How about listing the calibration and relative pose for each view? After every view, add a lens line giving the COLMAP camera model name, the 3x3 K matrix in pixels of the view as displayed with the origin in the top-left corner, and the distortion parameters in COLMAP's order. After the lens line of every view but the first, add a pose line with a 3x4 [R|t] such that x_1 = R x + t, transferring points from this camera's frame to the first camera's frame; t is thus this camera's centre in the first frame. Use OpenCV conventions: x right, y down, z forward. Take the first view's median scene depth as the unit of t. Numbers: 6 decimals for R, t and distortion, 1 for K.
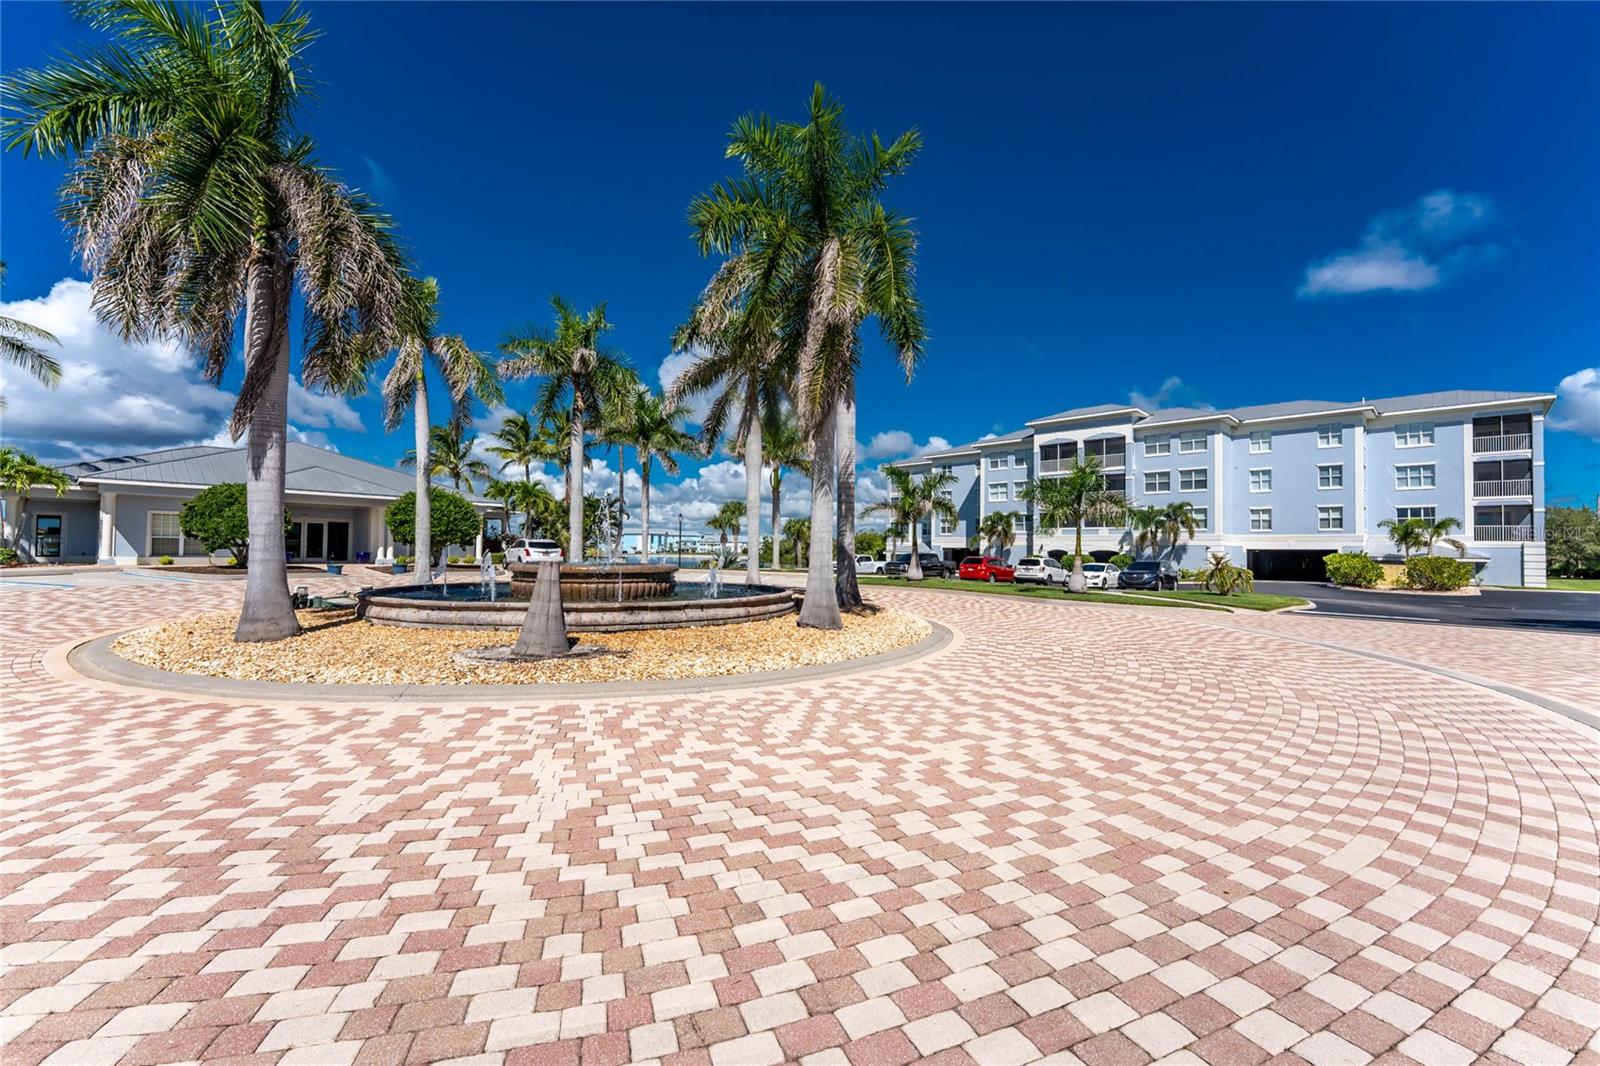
lens RADIAL K [[695.1, 0, 843.6], [0, 695.1, 534.5], [0, 0, 1]] dist [-0.034462, 0.010730]
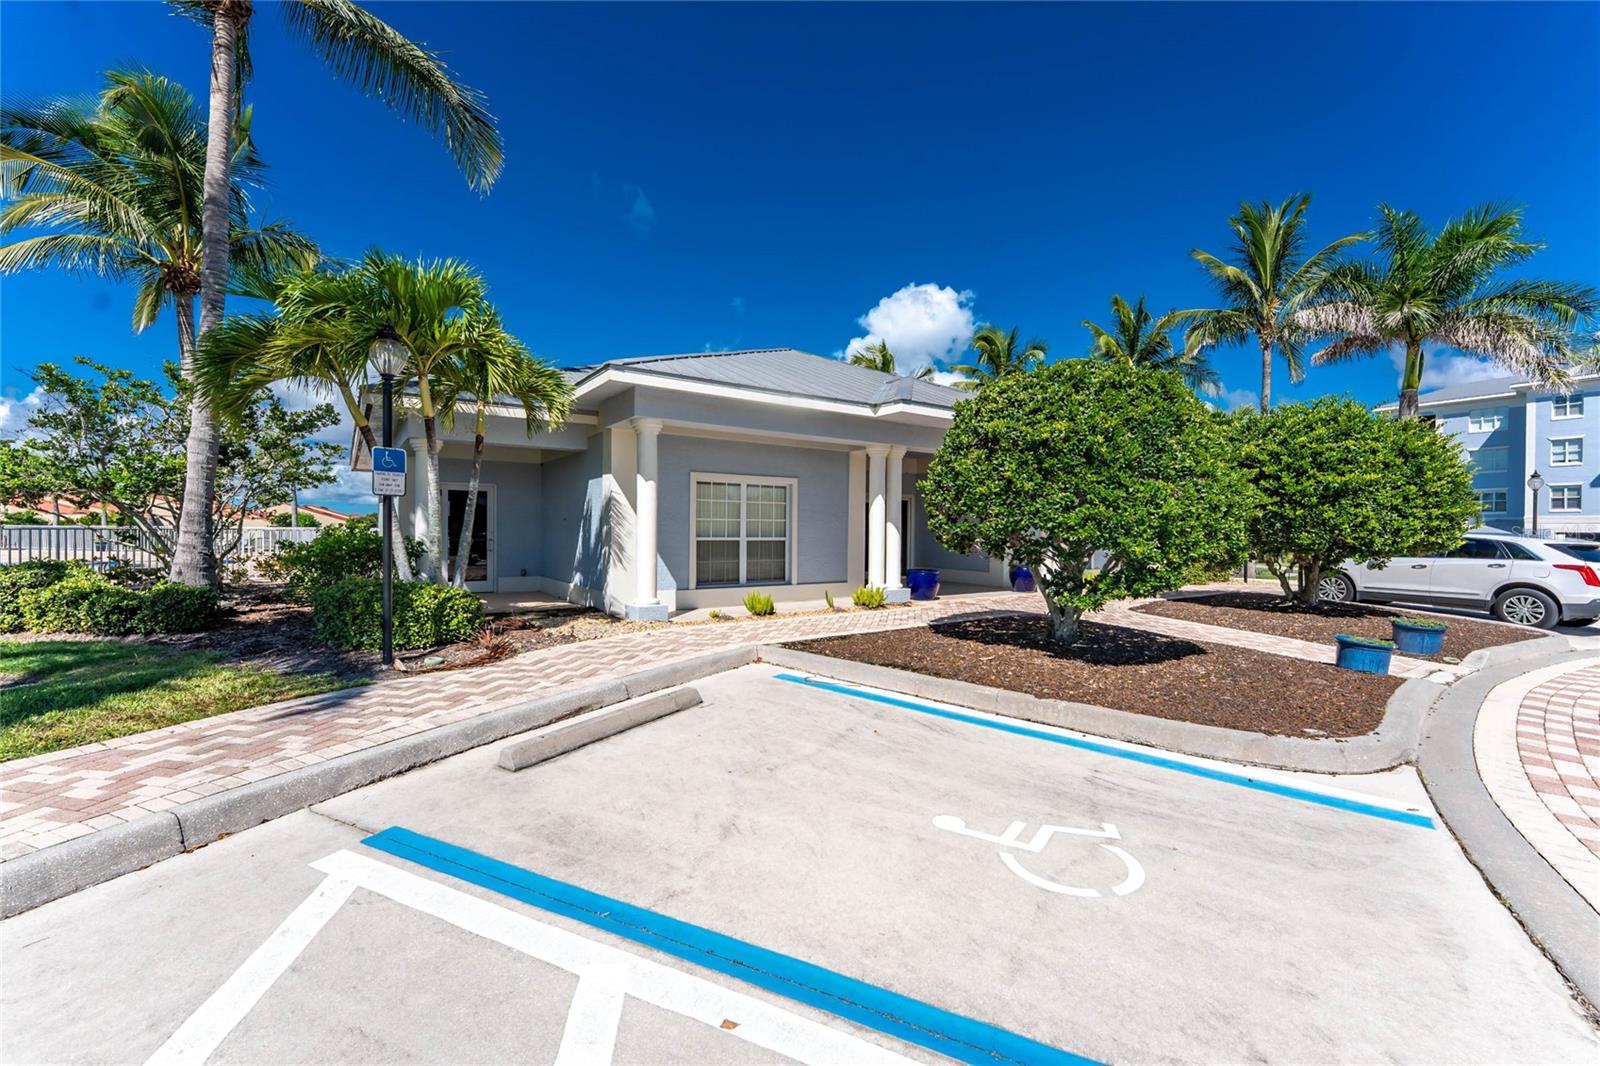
lens RADIAL K [[648.4, 0, 797.6], [0, 648.4, 528.4], [0, 0, 1]] dist [-0.003969, -0.000227]
pose [[0.965005, -0.003365, -0.262210, -0.912114], [0.008944, 0.999758, 0.020084, -0.010526], [0.262079, -0.021726, 0.964802, 0.682338]]
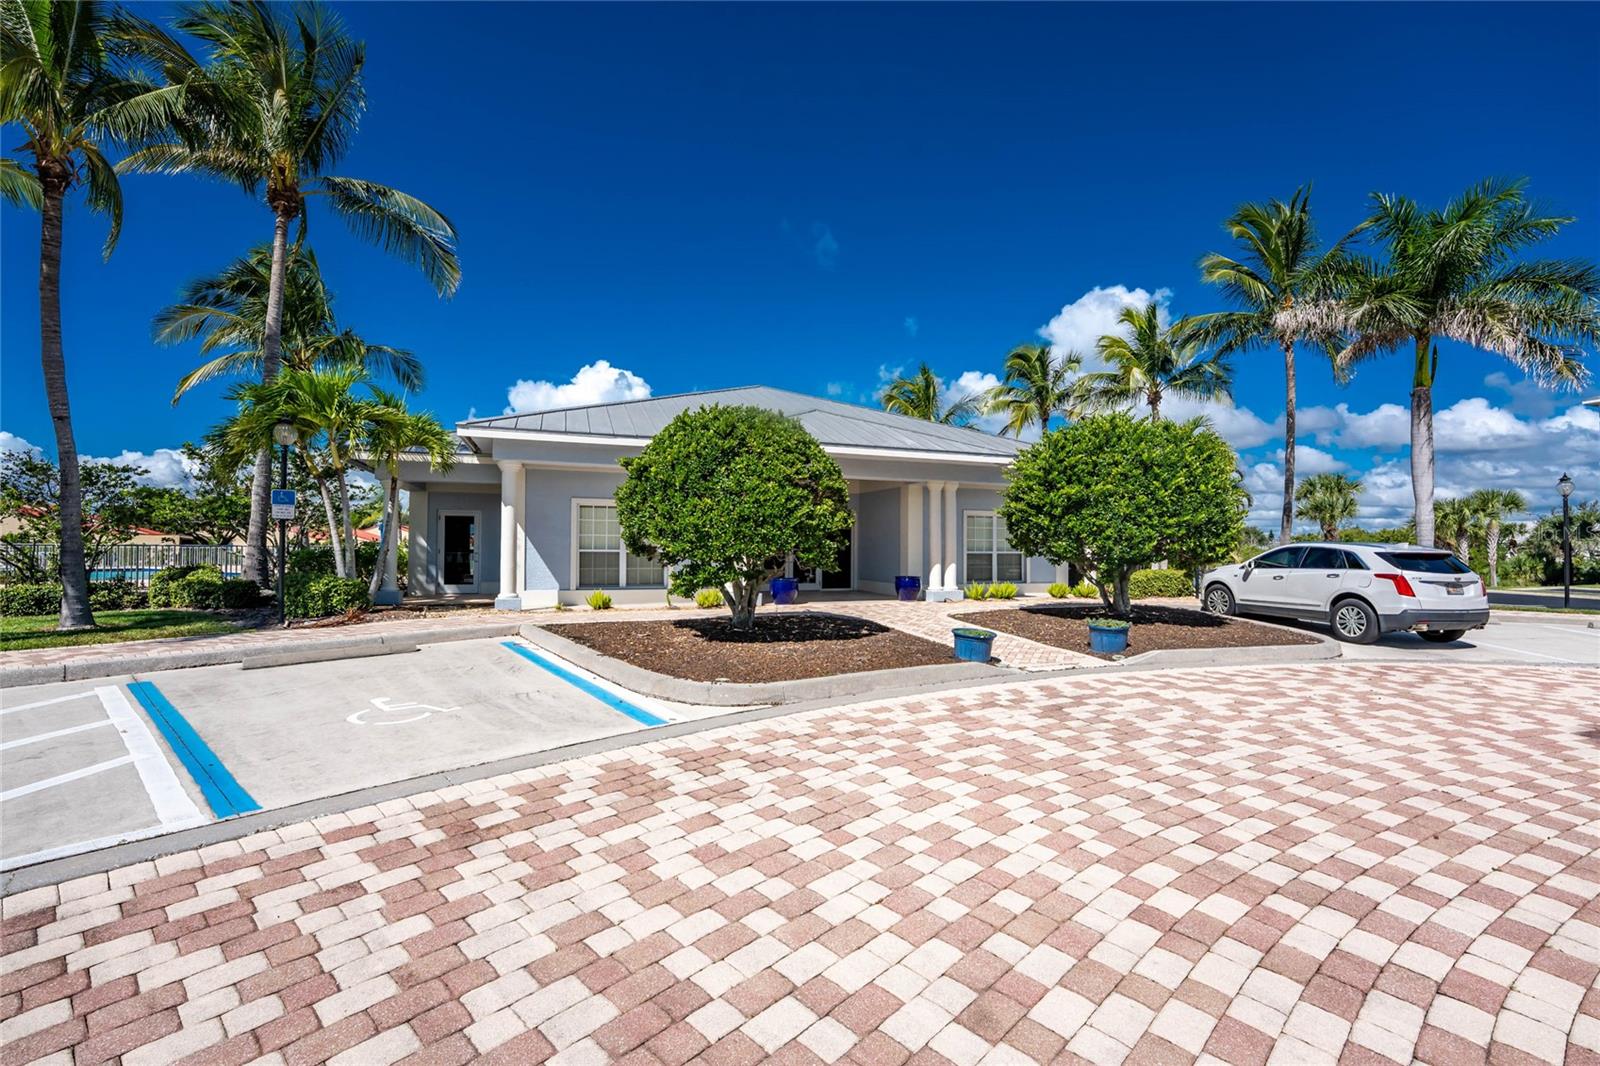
lens RADIAL K [[656.1, 0, 796.2], [0, 656.1, 528.3], [0, 0, 1]] dist [-0.024057, 0.000009]
pose [[0.868531, -0.024275, -0.495041, -0.669291], [0.017193, 0.999674, -0.018856, -0.001307], [0.495337, 0.007865, 0.868665, 0.689482]]
